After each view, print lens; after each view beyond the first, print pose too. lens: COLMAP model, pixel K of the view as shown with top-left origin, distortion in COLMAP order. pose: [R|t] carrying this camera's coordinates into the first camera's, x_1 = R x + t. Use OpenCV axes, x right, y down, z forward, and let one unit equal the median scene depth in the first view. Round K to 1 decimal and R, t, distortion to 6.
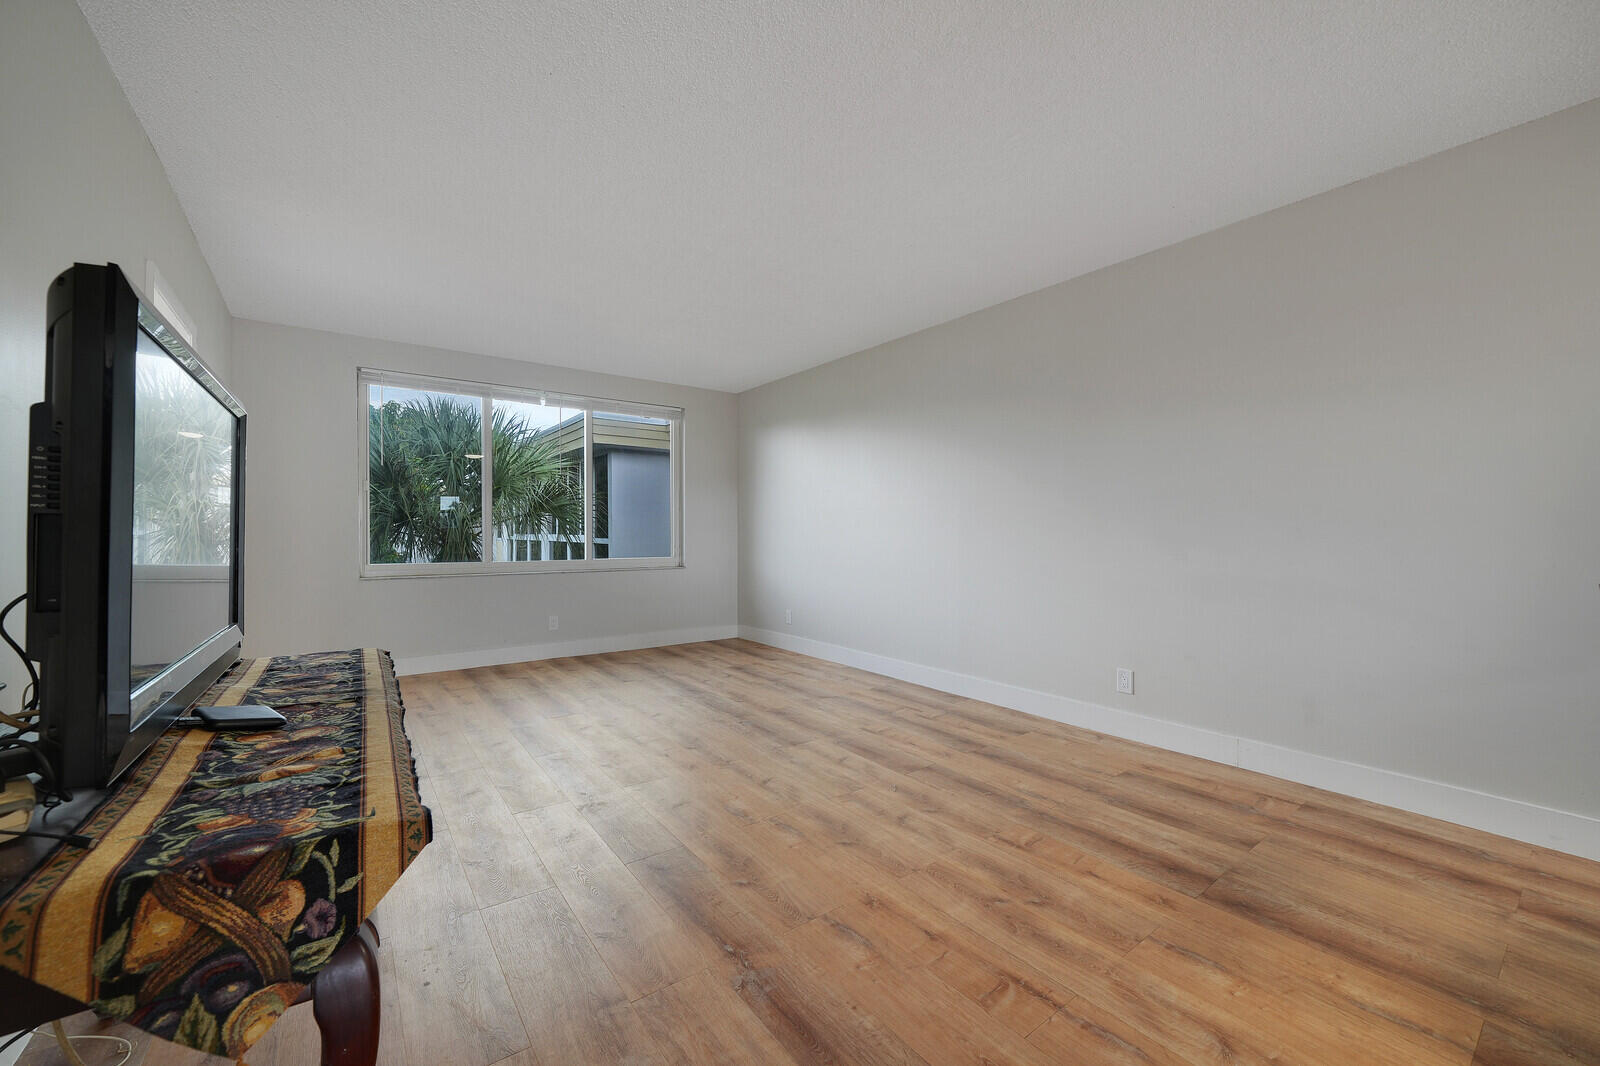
lens RADIAL K [[619.7, 0, 804.6], [0, 619.7, 531.1], [0, 0, 1]] dist [-0.001439, 0.000135]
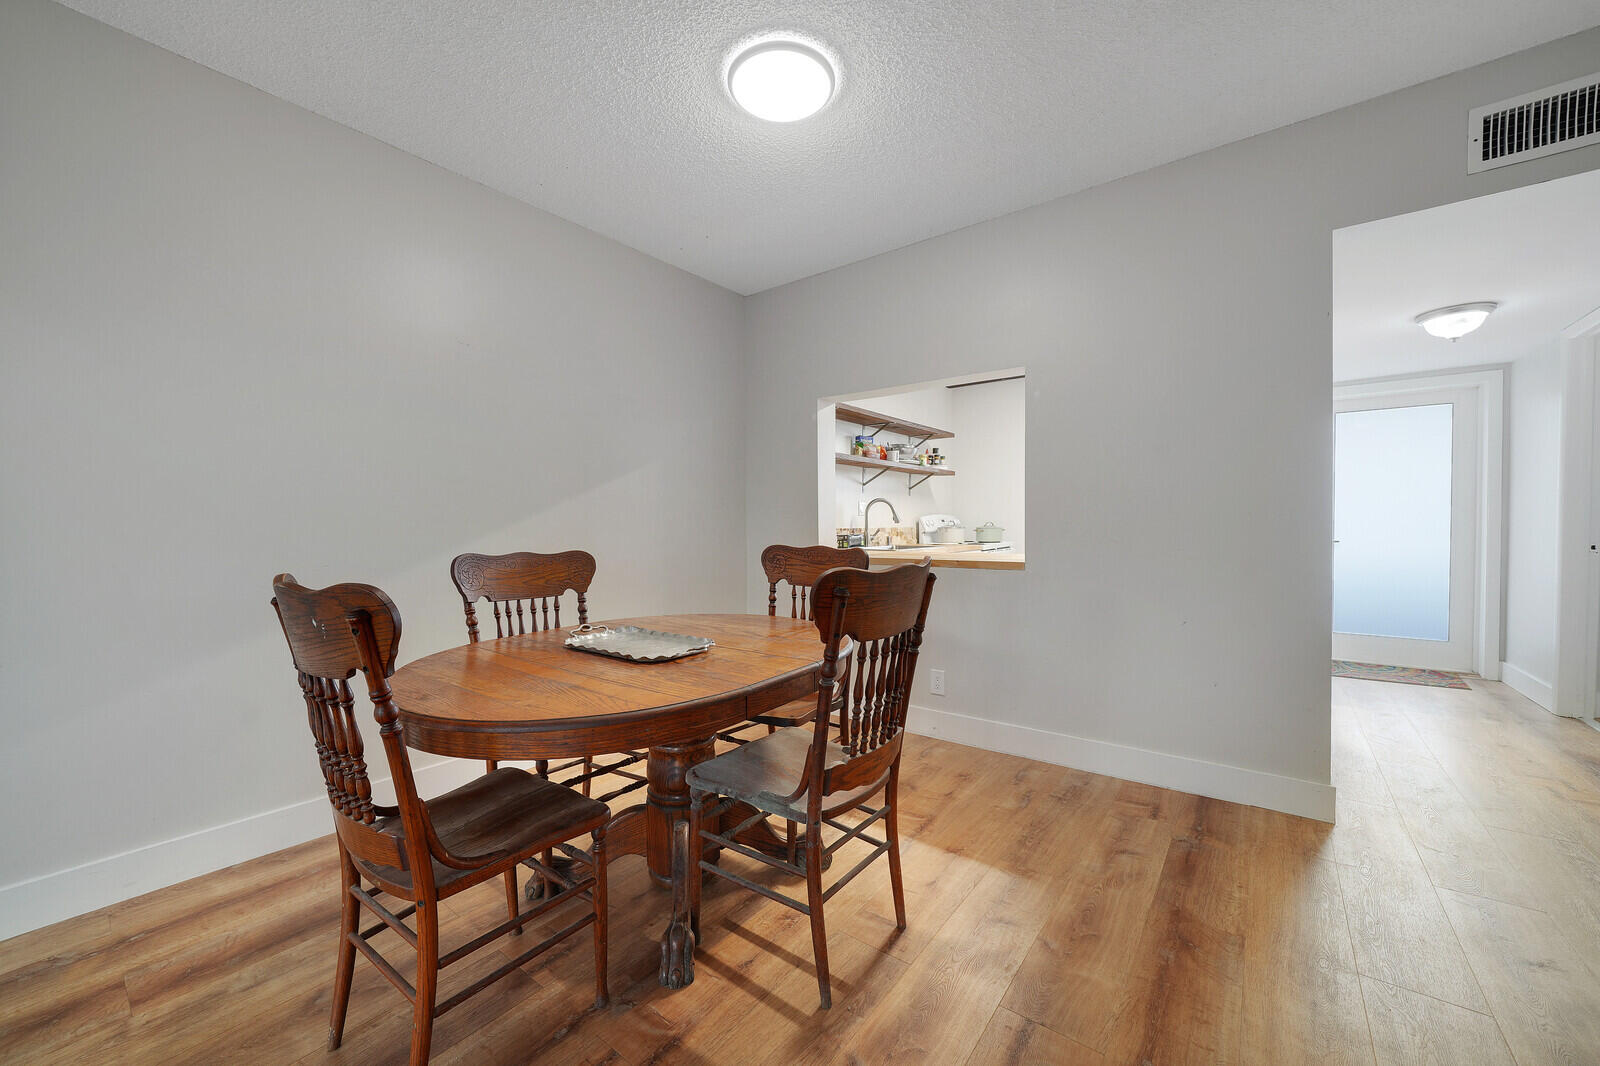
lens RADIAL K [[601.4, 0, 798.2], [0, 601.4, 530.7], [0, 0, 1]] dist [-0.000419, 0.000017]
pose [[-0.270767, -0.007796, 0.962613, 0.081302], [0.000290, 0.999967, 0.008180, 0.000496], [-0.962645, 0.002494, -0.270755, 0.161107]]
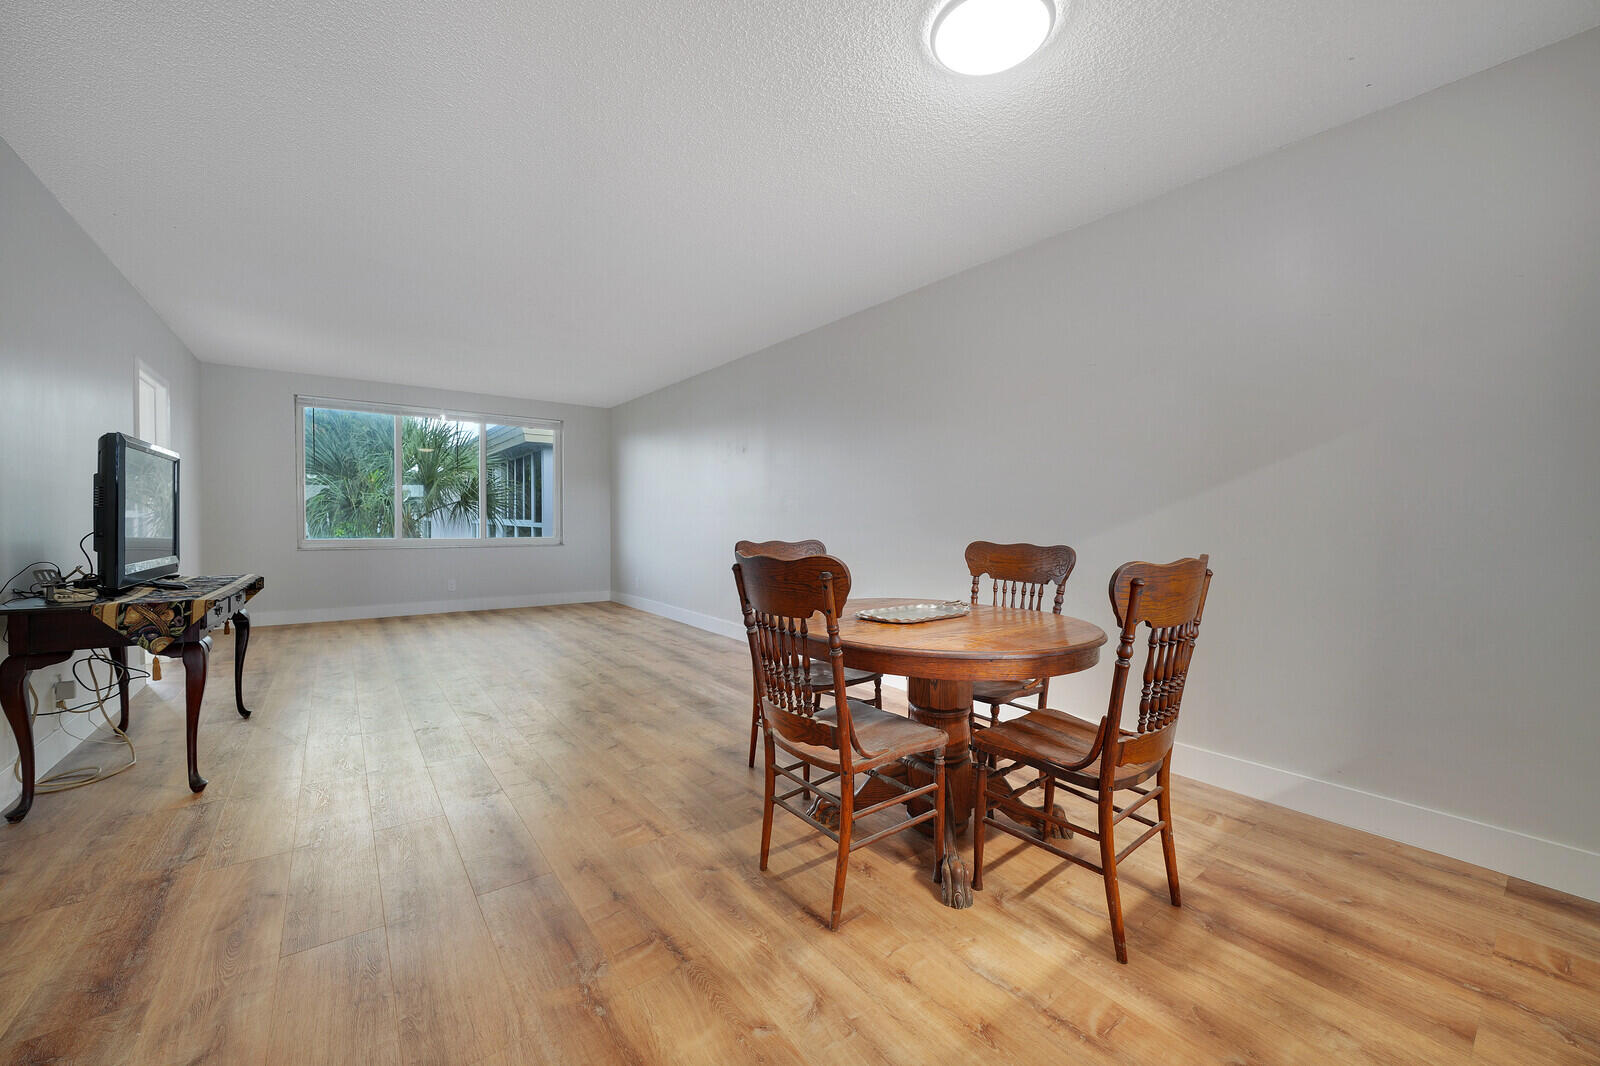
lens RADIAL K [[601.4, 0, 790.2], [0, 601.4, 531.8], [0, 0, 1]] dist [-0.000419, 0.000017]
pose [[0.999965, 0.008252, 0.000972, 0.380389], [-0.008271, 0.999722, 0.022090, -0.000094], [-0.000790, -0.022097, 0.999756, -0.341981]]
